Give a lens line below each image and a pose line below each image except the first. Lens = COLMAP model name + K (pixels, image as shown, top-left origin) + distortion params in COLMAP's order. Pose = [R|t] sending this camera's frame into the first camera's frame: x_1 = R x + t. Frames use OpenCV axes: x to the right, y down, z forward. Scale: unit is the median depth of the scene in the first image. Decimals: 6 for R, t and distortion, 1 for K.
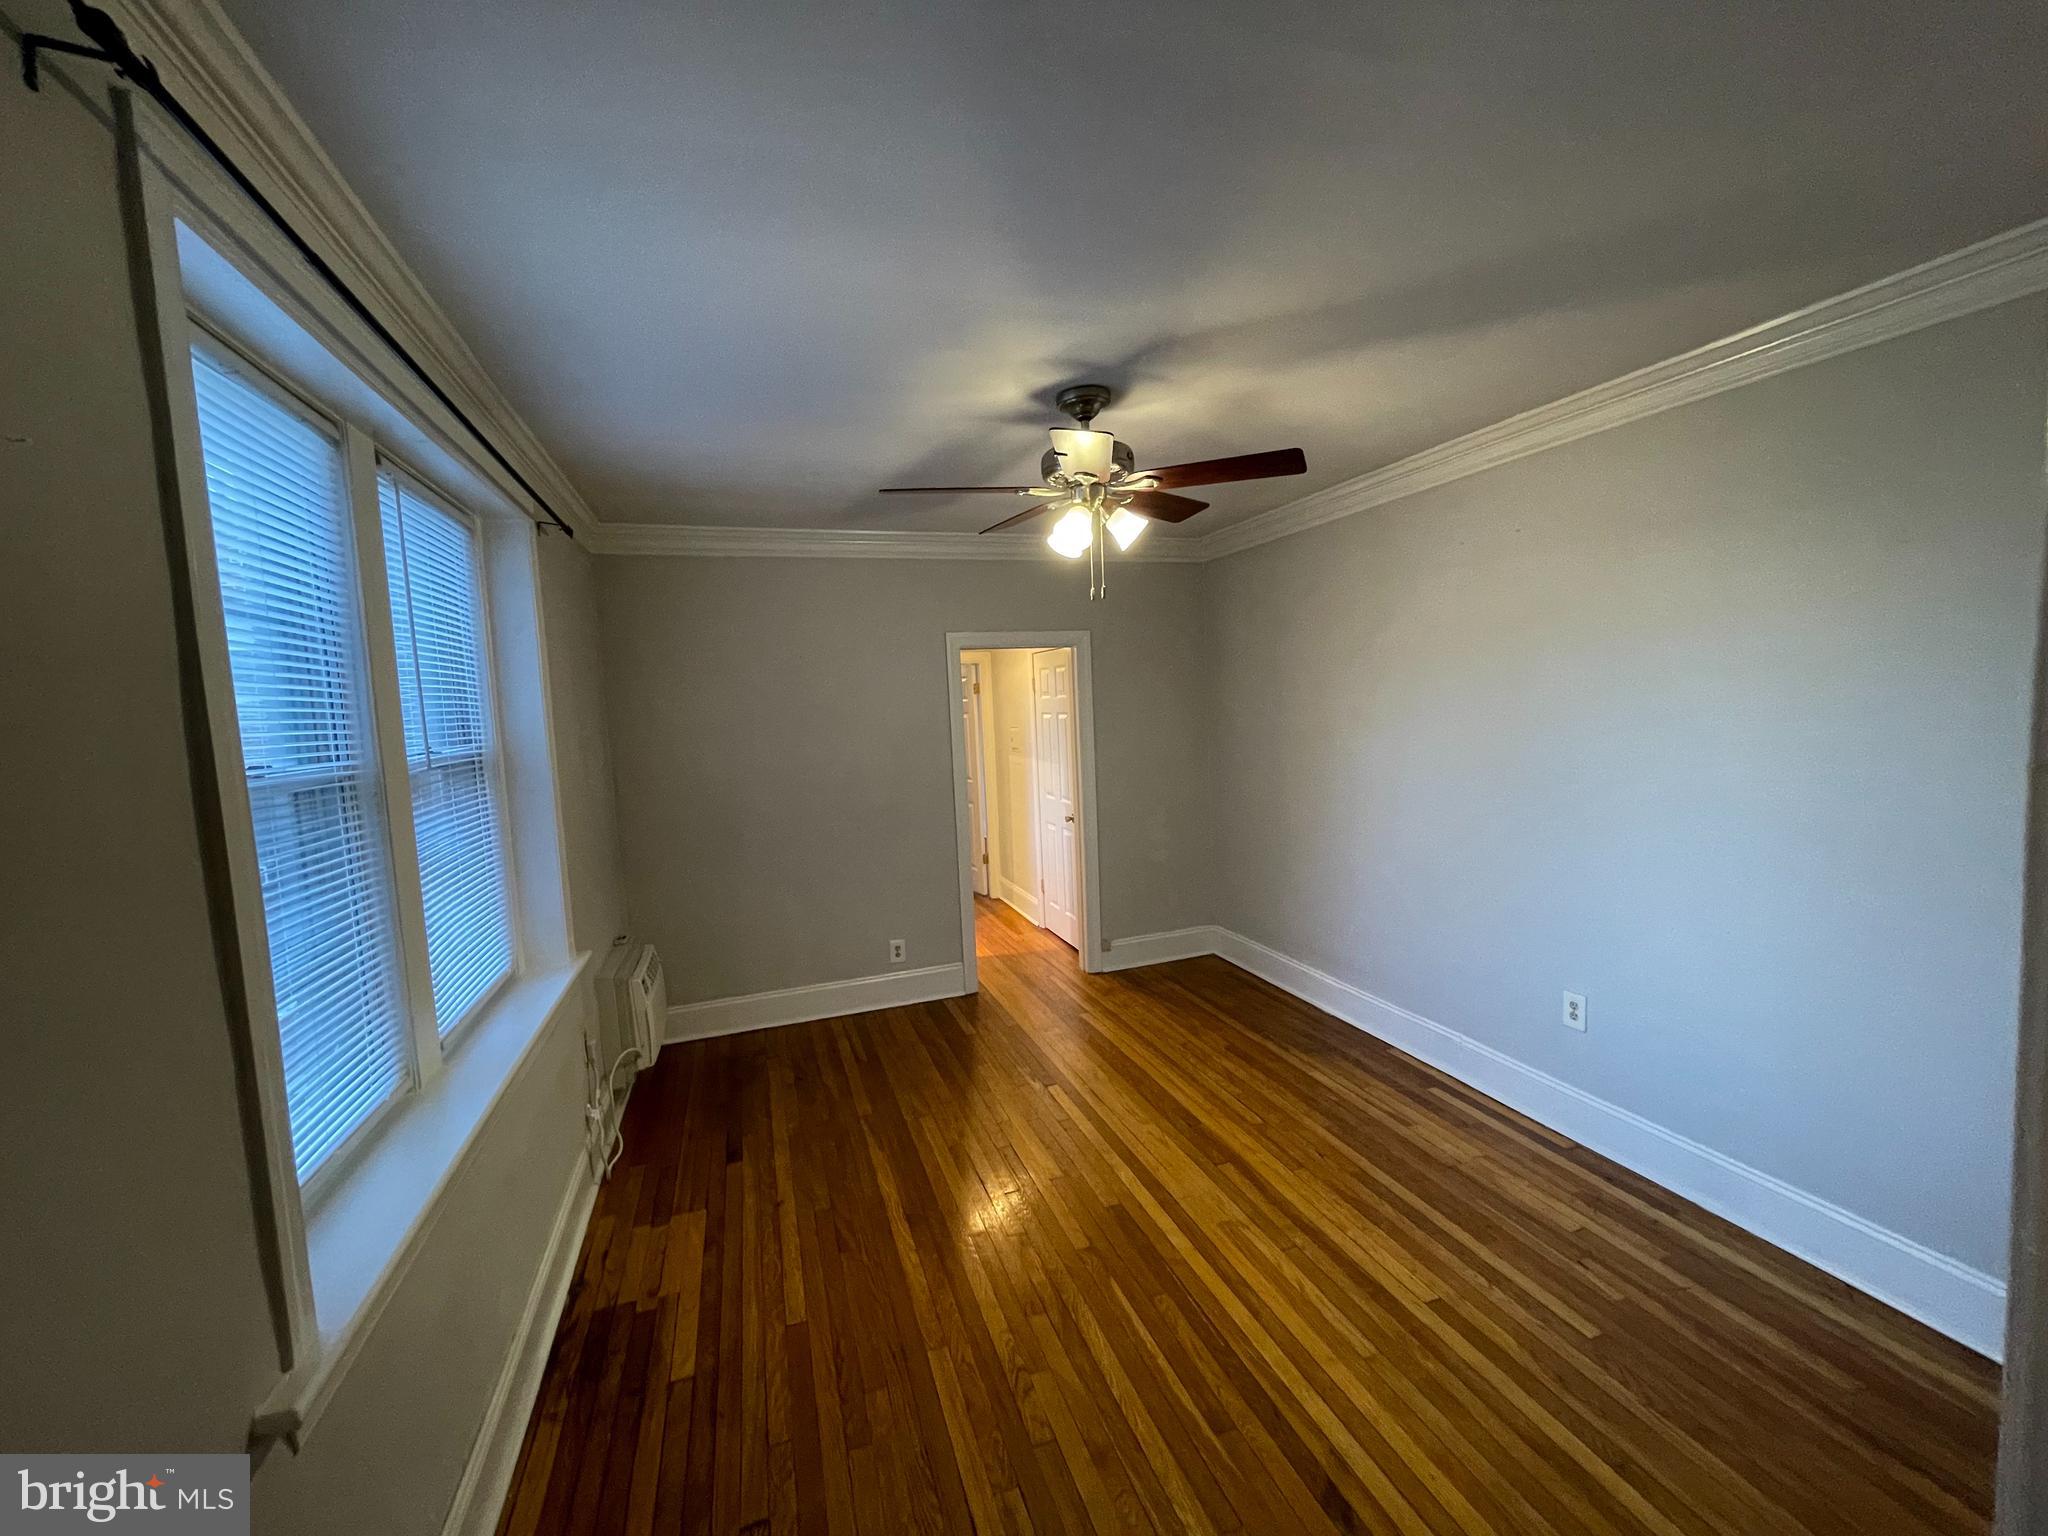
lens RADIAL K [[821.5, 0, 1024.0], [0, 821.5, 768.0], [0, 0, 1]] dist [0.000908, -0.000038]
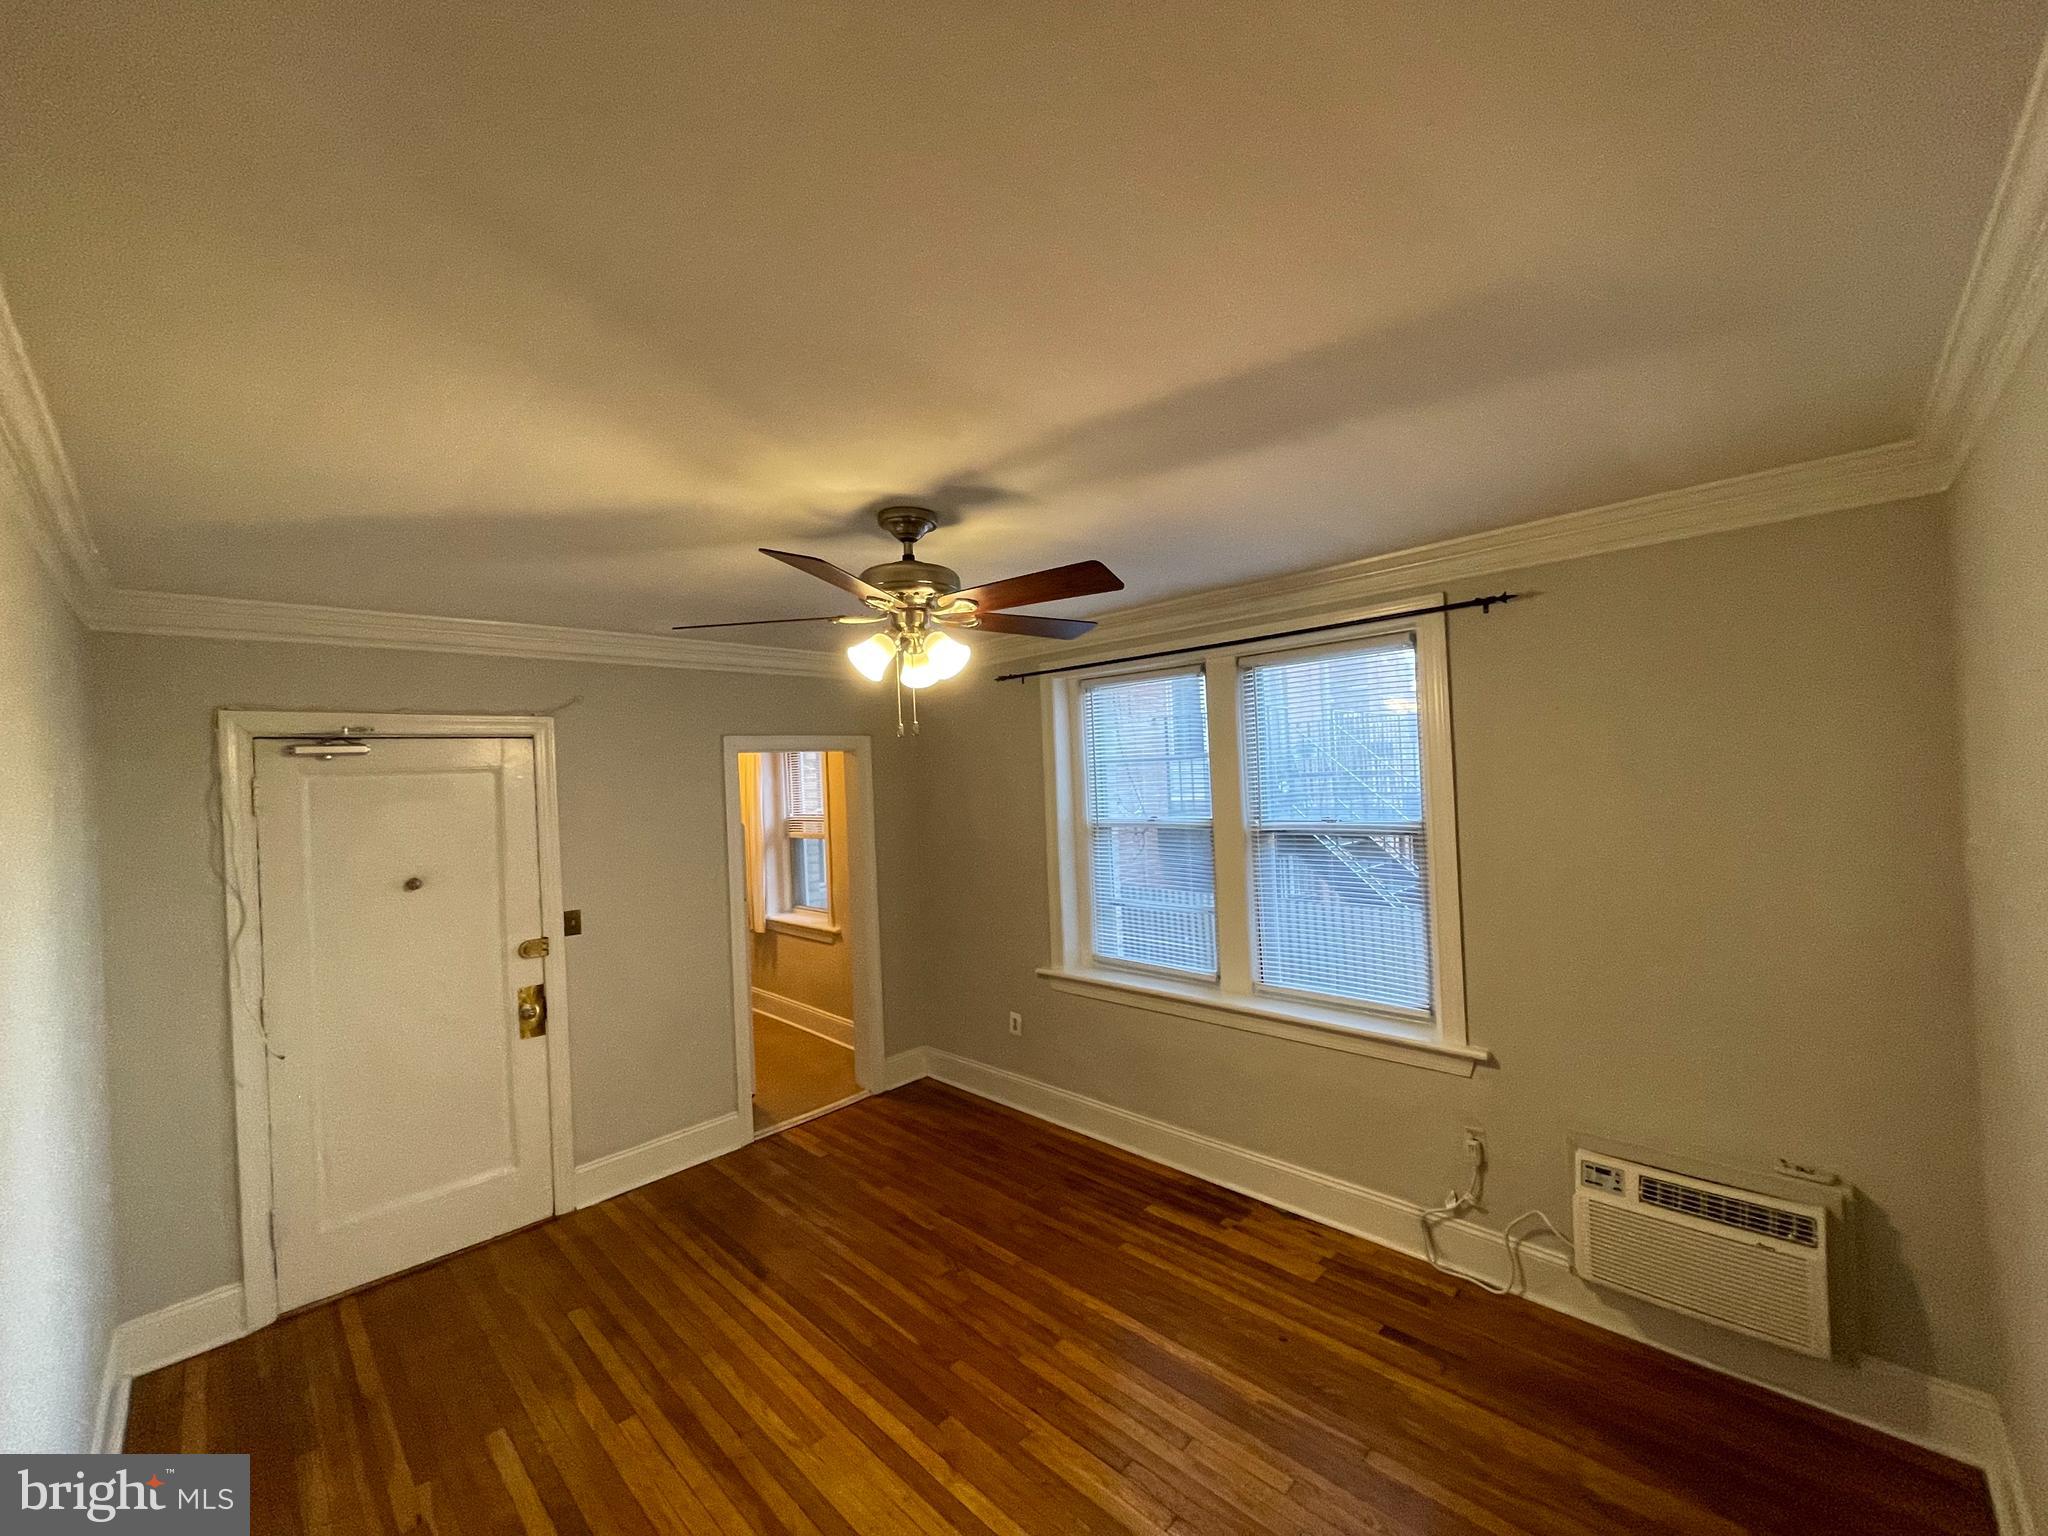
lens RADIAL K [[824.3, 0, 1033.8], [0, 824.3, 771.9], [0, 0, 1]] dist [-0.001180, 0.000581]
pose [[-0.887612, 0.081005, -0.453413, 0.374716], [0.045967, 0.995078, 0.087791, -0.232960], [0.458293, 0.057082, -0.886966, 1.826733]]
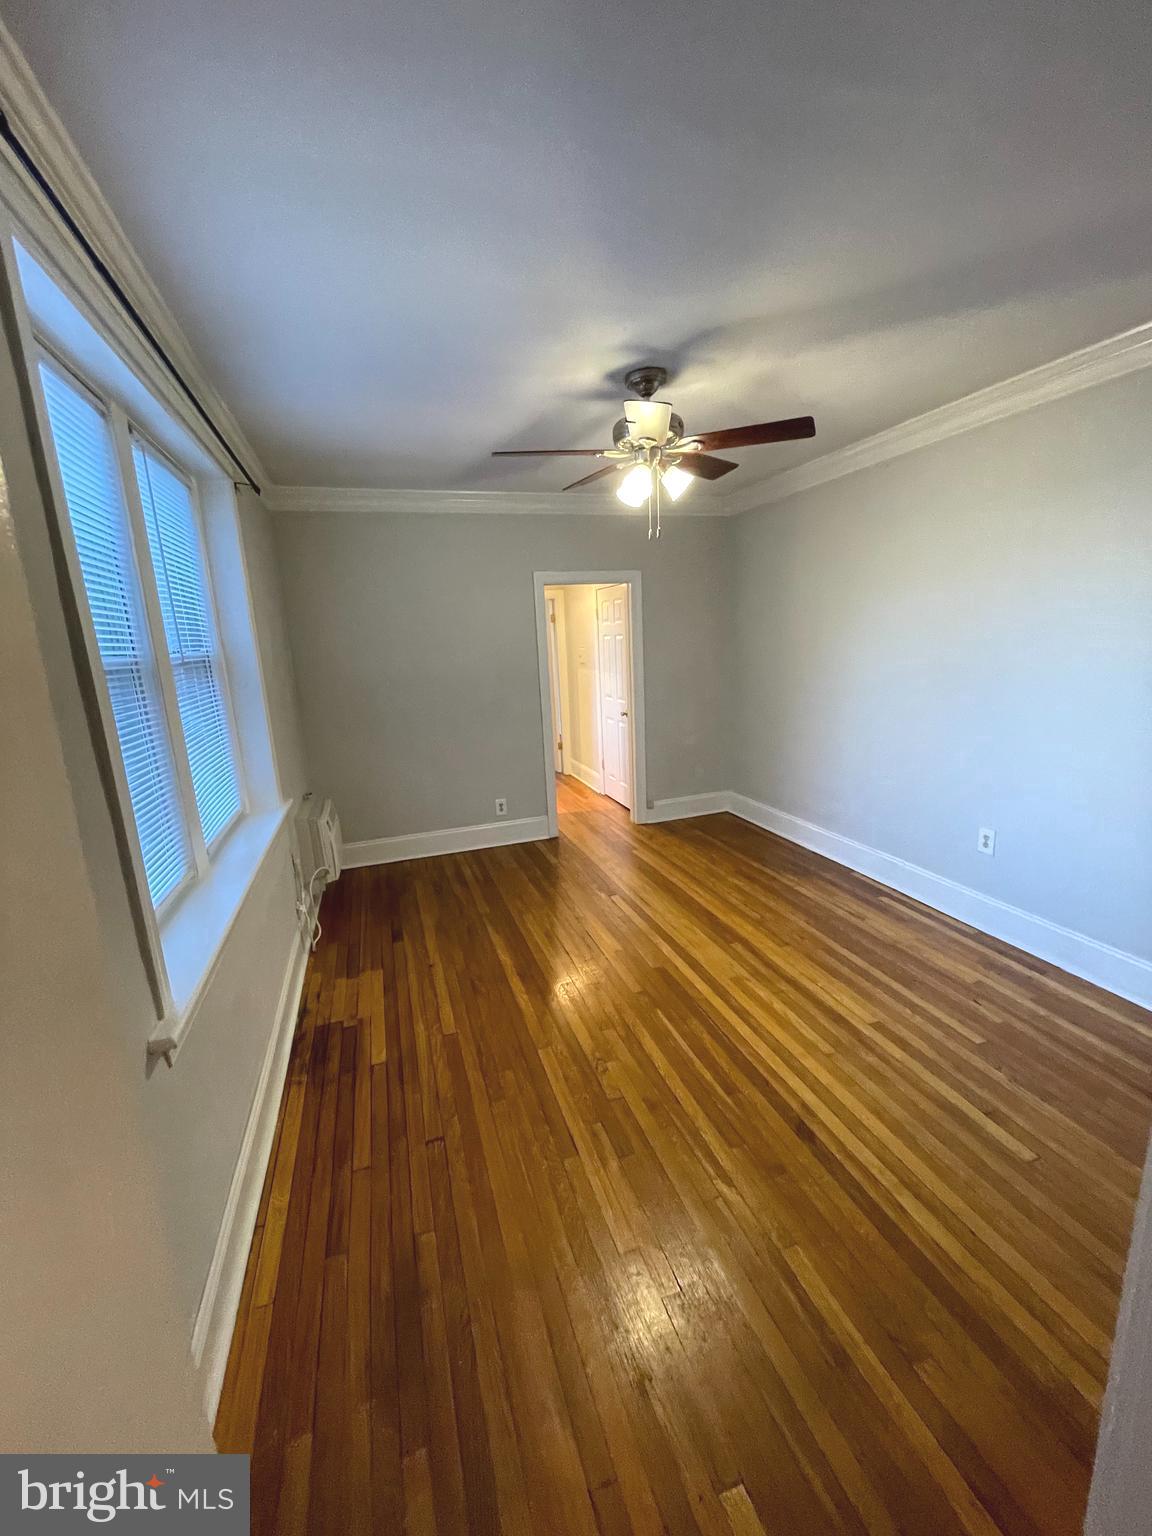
lens RADIAL K [[616.4, 0, 572.2], [0, 616.4, 766.7], [0, 0, 1]] dist [0.000338, 0.000236]
pose [[0.999857, -0.000229, -0.016933, -0.026889], [0.002413, 0.991637, 0.129032, 0.034406], [0.016762, -0.129055, 0.991496, -0.051396]]
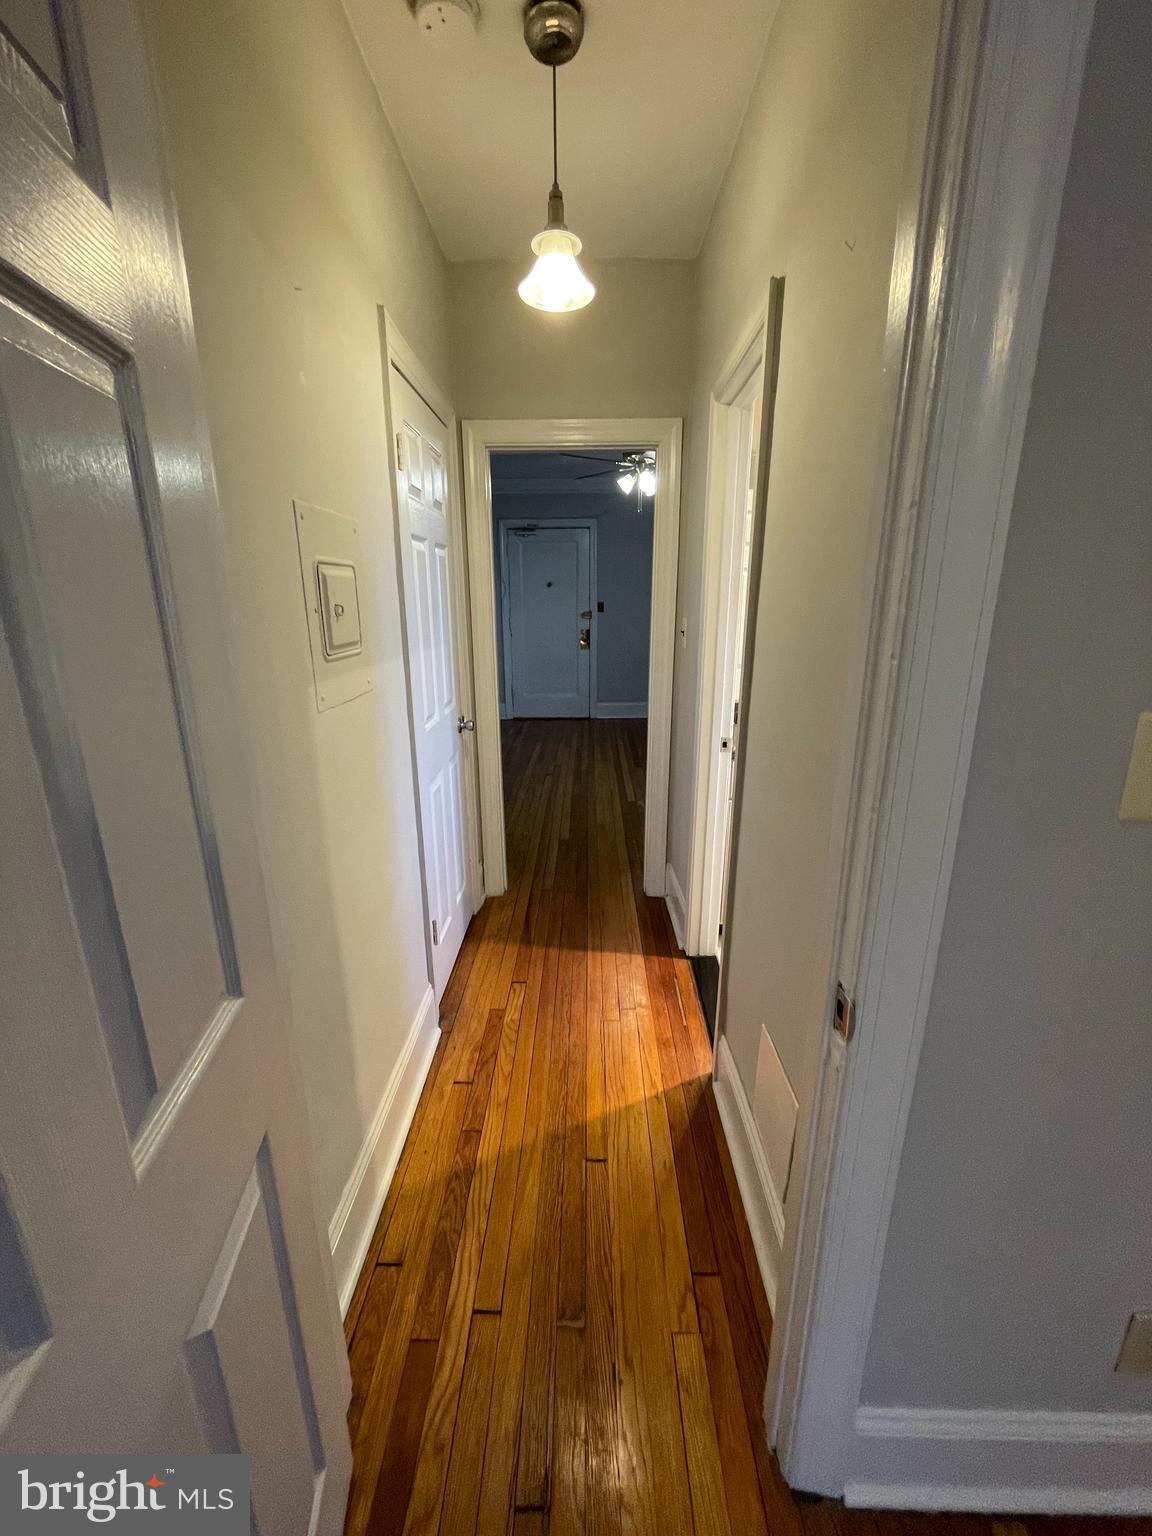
lens RADIAL K [[616.4, 0, 572.2], [0, 616.4, 766.7], [0, 0, 1]] dist [0.000338, 0.000236]
pose [[-0.937144, -0.044543, 0.346088, -0.371184], [0.075709, 0.942238, 0.326275, -0.114324], [-0.340630, 0.331968, -0.879641, 2.816542]]
